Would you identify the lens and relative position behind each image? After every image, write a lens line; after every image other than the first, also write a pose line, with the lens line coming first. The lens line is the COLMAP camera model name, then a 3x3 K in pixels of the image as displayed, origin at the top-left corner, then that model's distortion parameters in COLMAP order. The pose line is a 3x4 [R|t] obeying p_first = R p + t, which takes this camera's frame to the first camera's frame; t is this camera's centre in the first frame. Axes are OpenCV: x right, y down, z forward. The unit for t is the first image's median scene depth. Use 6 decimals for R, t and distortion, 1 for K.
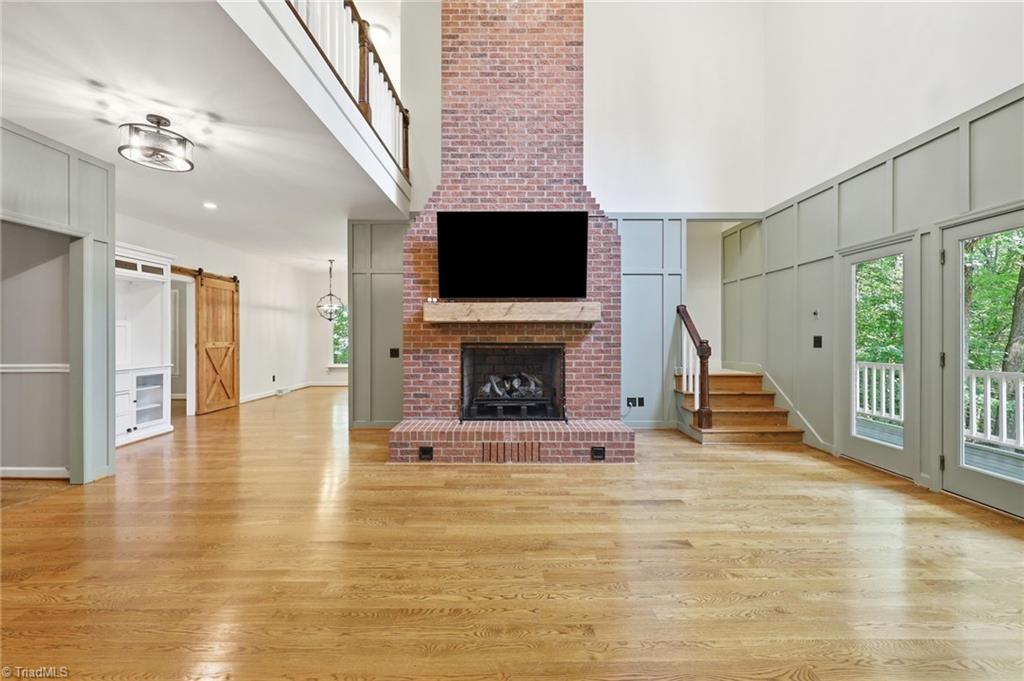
lens RADIAL K [[417.7, 0, 510.4], [0, 417.7, 335.7], [0, 0, 1]] dist [0.000409, 0.000692]
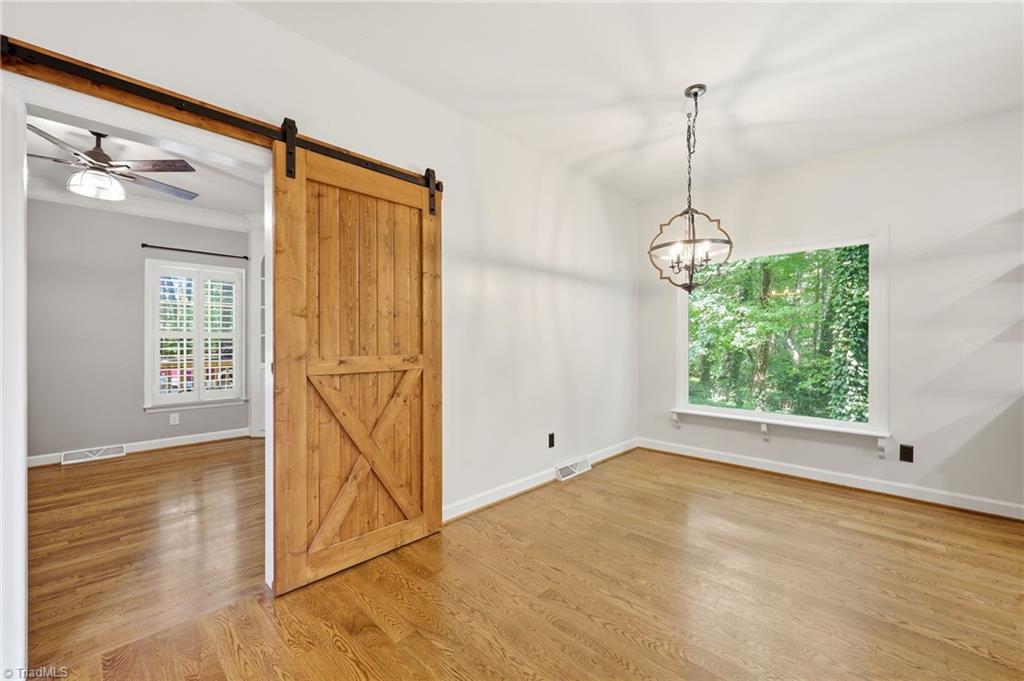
lens RADIAL K [[417.7, 0, 510.0], [0, 417.7, 339.8], [0, 0, 1]] dist [0.000409, 0.000692]
pose [[0.720218, 0.002172, -0.693745, -0.570802], [-0.001718, 0.999998, 0.001347, 0.002893], [0.693746, 0.000222, 0.720220, 1.249297]]
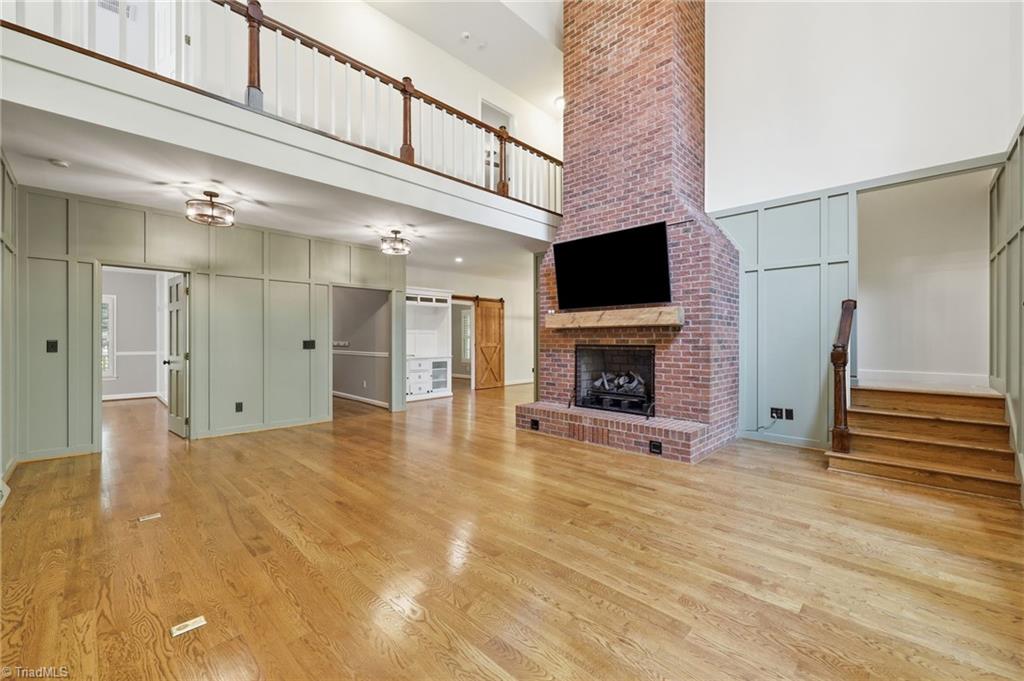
lens RADIAL K [[417.7, 0, 511.4], [0, 417.7, 338.0], [0, 0, 1]] dist [0.000409, 0.000692]
pose [[0.711473, -0.002758, -0.702708, 0.623605], [0.003094, 0.999995, -0.000791, -0.001683], [0.702707, -0.001611, 0.711478, -0.027736]]
